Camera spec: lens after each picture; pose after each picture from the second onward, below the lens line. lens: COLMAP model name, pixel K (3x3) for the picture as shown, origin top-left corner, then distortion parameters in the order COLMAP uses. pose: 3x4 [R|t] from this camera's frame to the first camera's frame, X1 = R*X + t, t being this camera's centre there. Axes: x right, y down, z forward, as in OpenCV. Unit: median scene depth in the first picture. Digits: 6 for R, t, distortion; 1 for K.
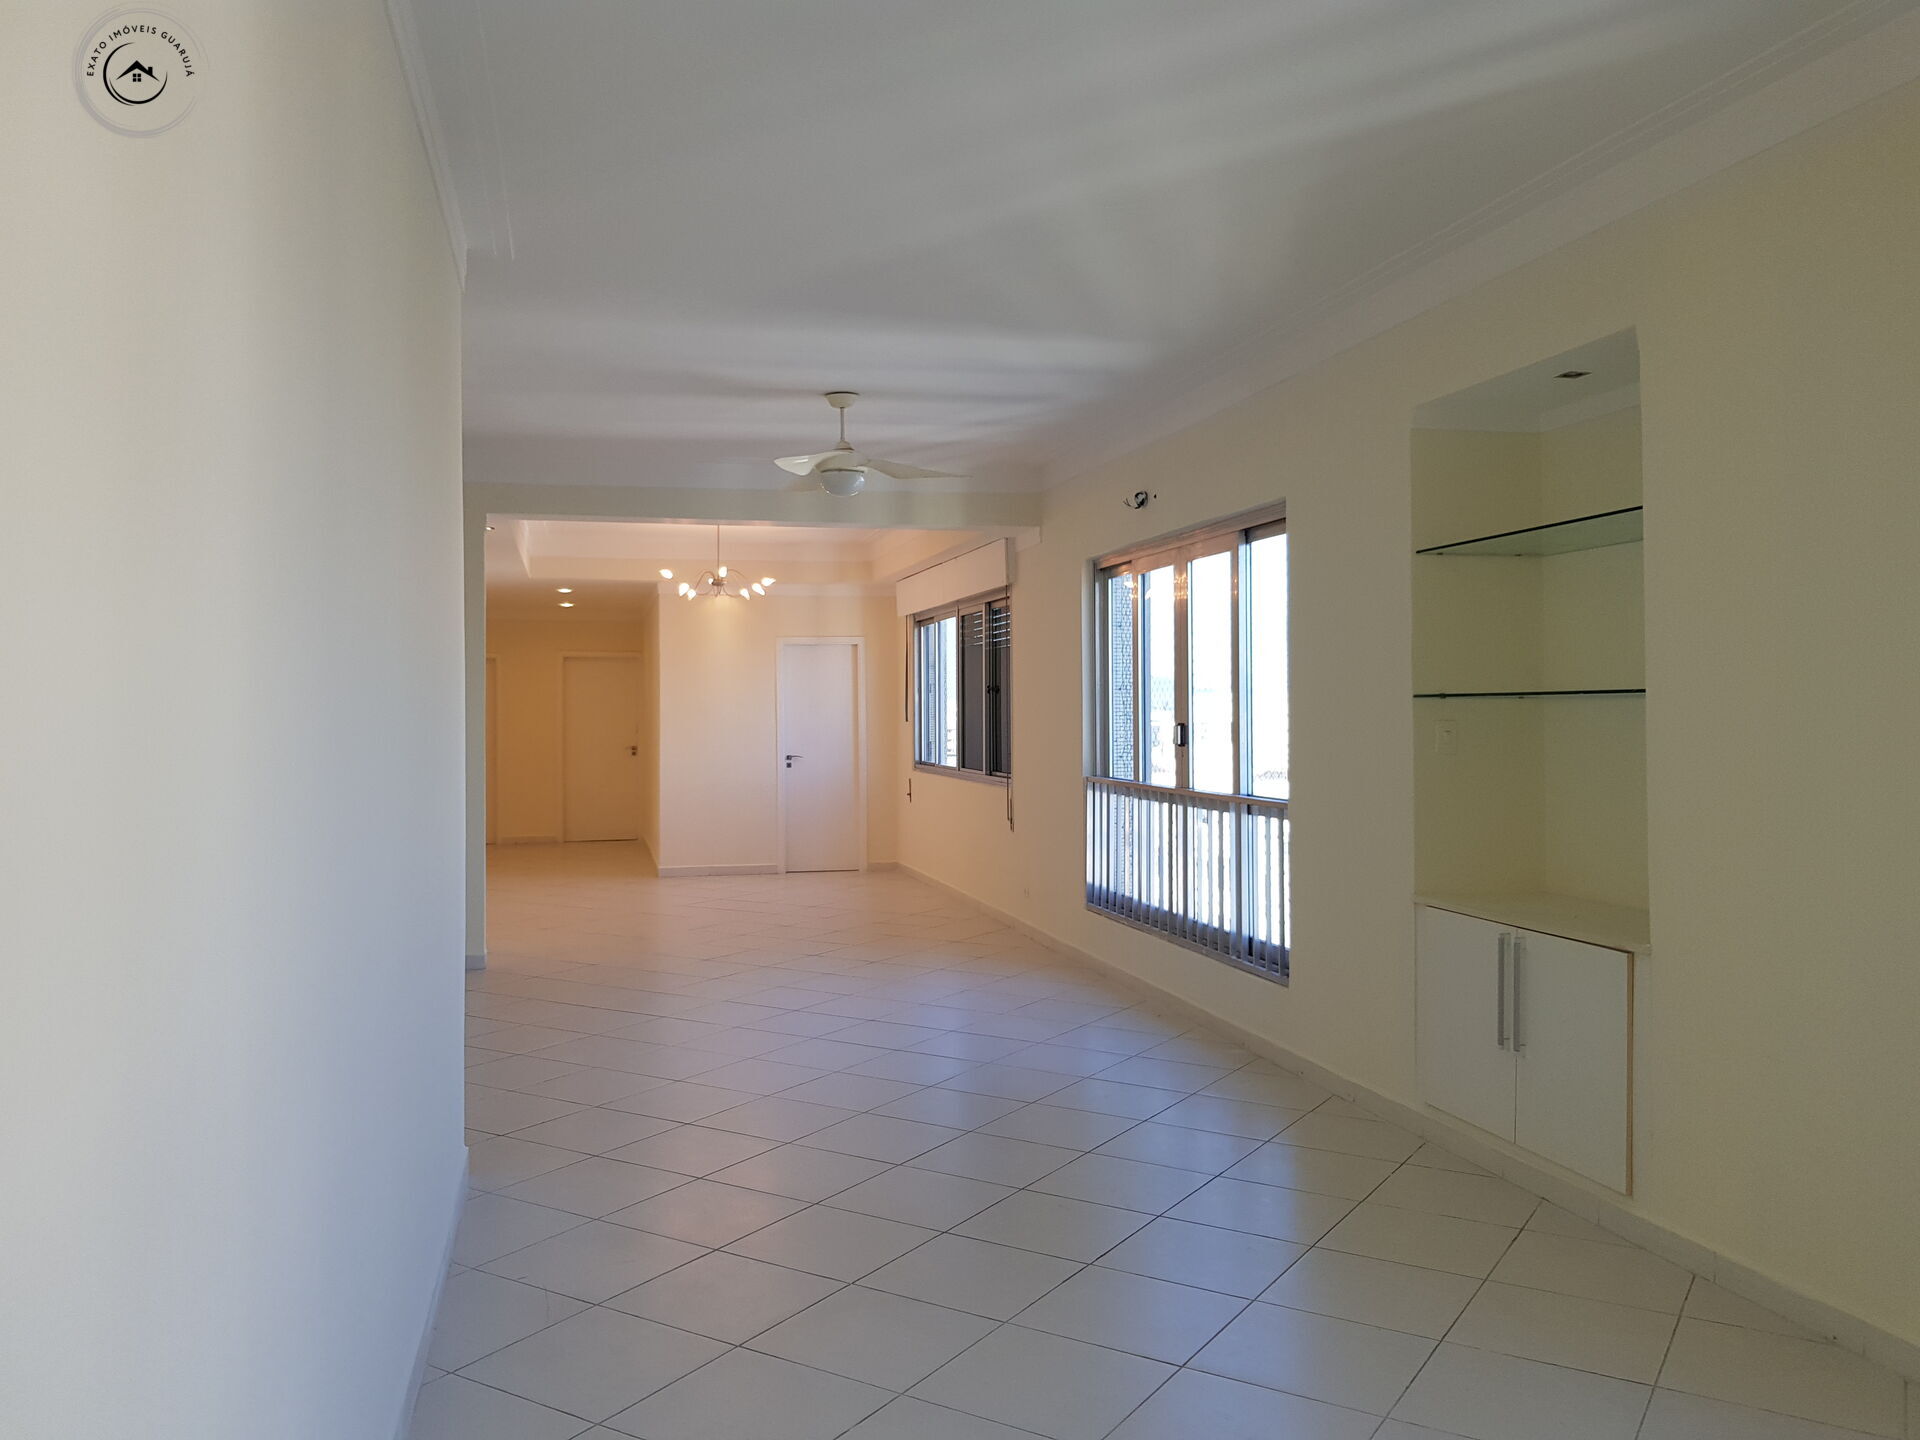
lens RADIAL K [[1497.9, 0, 965.3], [0, 1497.9, 714.3], [0, 0, 1]] dist [0.057783, -0.074245]
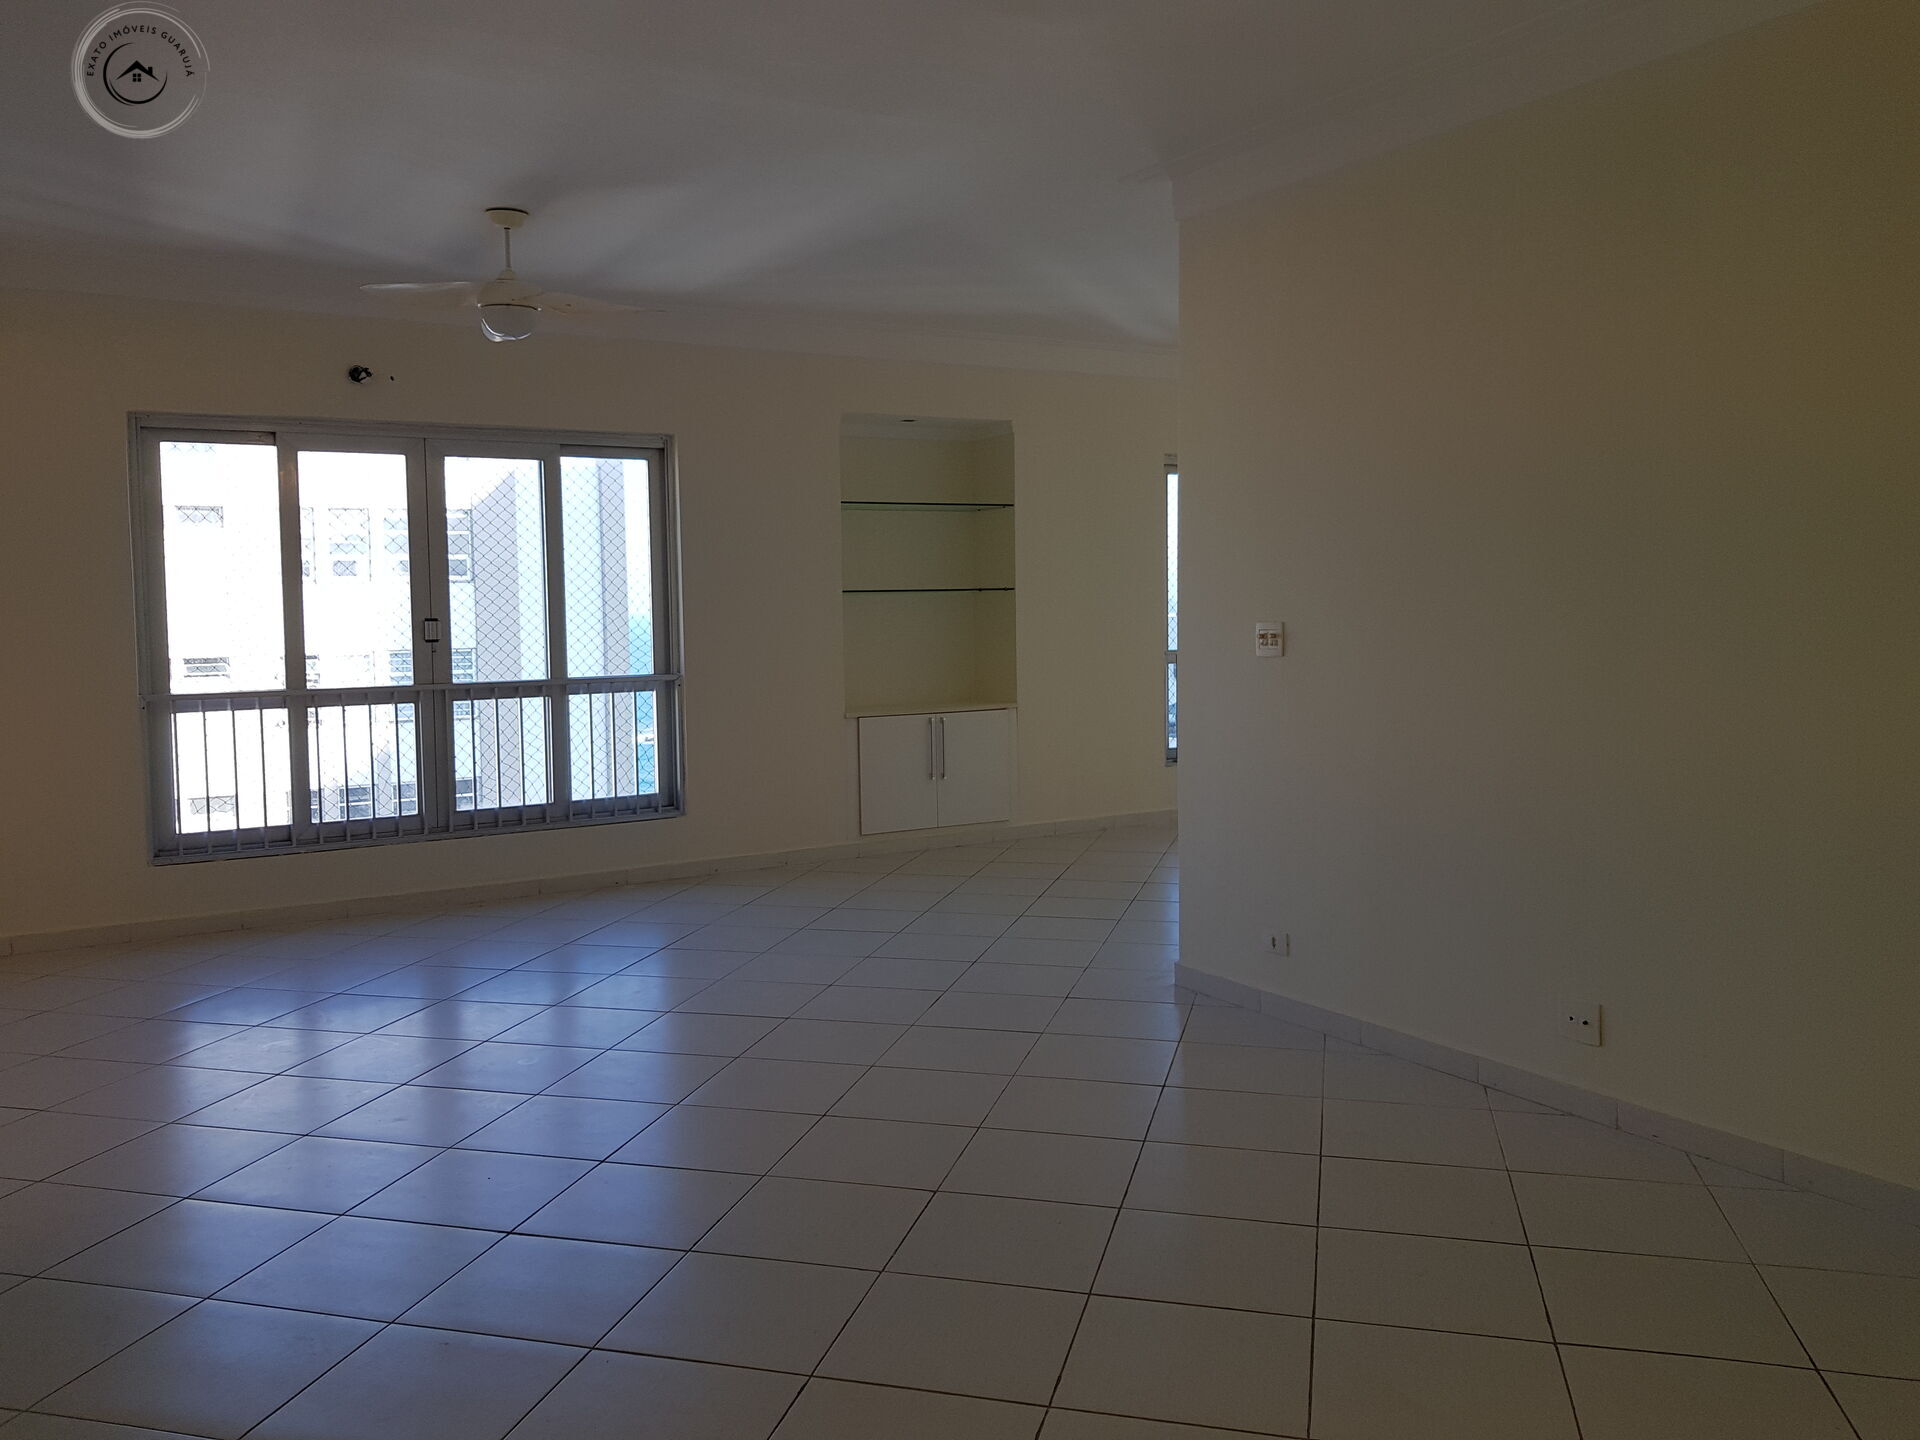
lens RADIAL K [[1497.9, 0, 924.6], [0, 1497.9, 708.2], [0, 0, 1]] dist [0.057783, -0.074245]
pose [[-0.283044, -0.070198, 0.956535, -0.631617], [0.013318, 0.996934, 0.077103, -0.004819], [-0.959014, 0.034562, -0.281241, 0.685039]]
